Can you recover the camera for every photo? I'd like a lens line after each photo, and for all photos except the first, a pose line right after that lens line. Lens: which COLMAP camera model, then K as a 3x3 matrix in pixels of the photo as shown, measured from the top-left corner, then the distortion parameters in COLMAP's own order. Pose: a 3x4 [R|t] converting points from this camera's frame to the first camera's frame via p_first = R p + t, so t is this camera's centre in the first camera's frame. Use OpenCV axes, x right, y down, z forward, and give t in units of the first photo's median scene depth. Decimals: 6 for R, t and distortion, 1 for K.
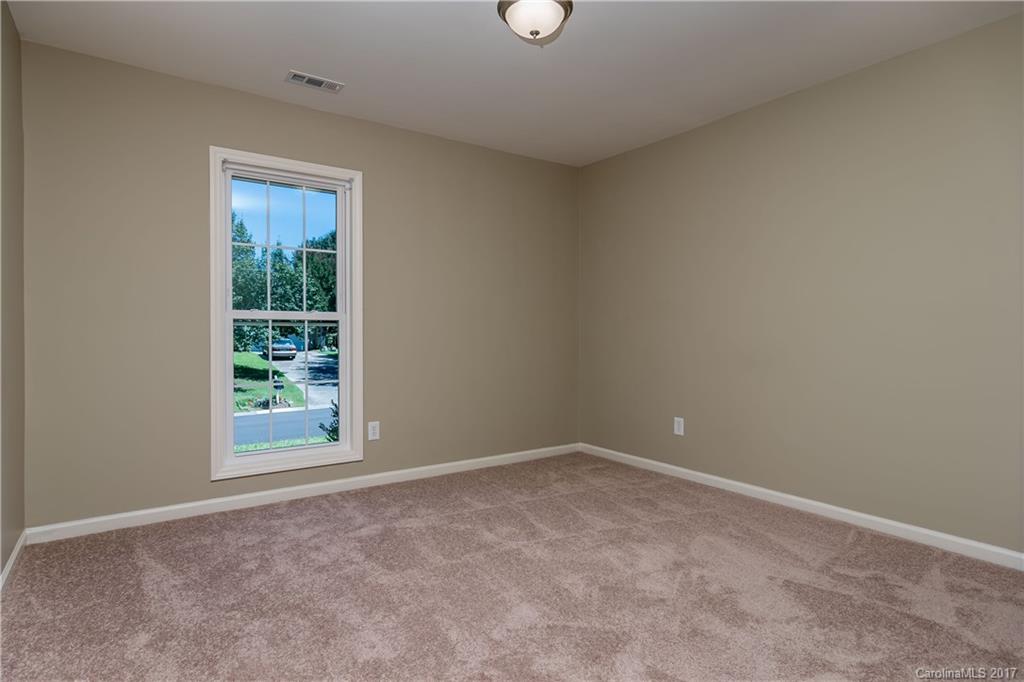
lens RADIAL K [[555.8, 0, 511.6], [0, 555.8, 341.1], [0, 0, 1]] dist [0.004764, 0.000444]
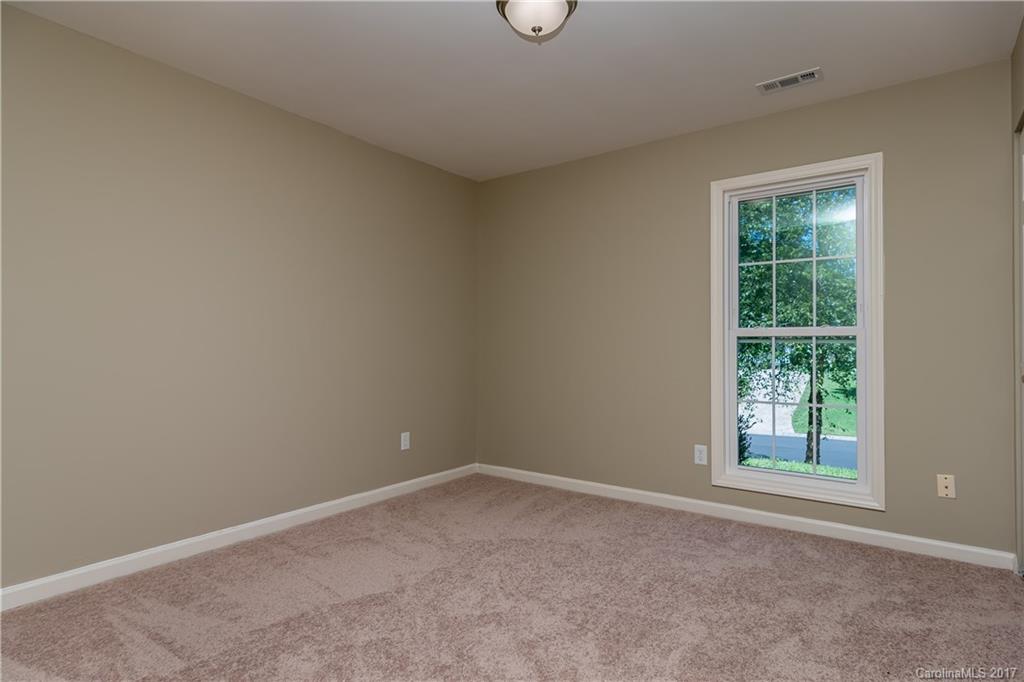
lens RADIAL K [[555.8, 0, 510.5], [0, 555.8, 338.8], [0, 0, 1]] dist [0.004764, 0.000444]
pose [[0.295802, -0.017695, -0.955085, 0.375759], [-0.019335, 0.999513, -0.024507, -0.002077], [0.955054, 0.025715, 0.295315, 0.276781]]
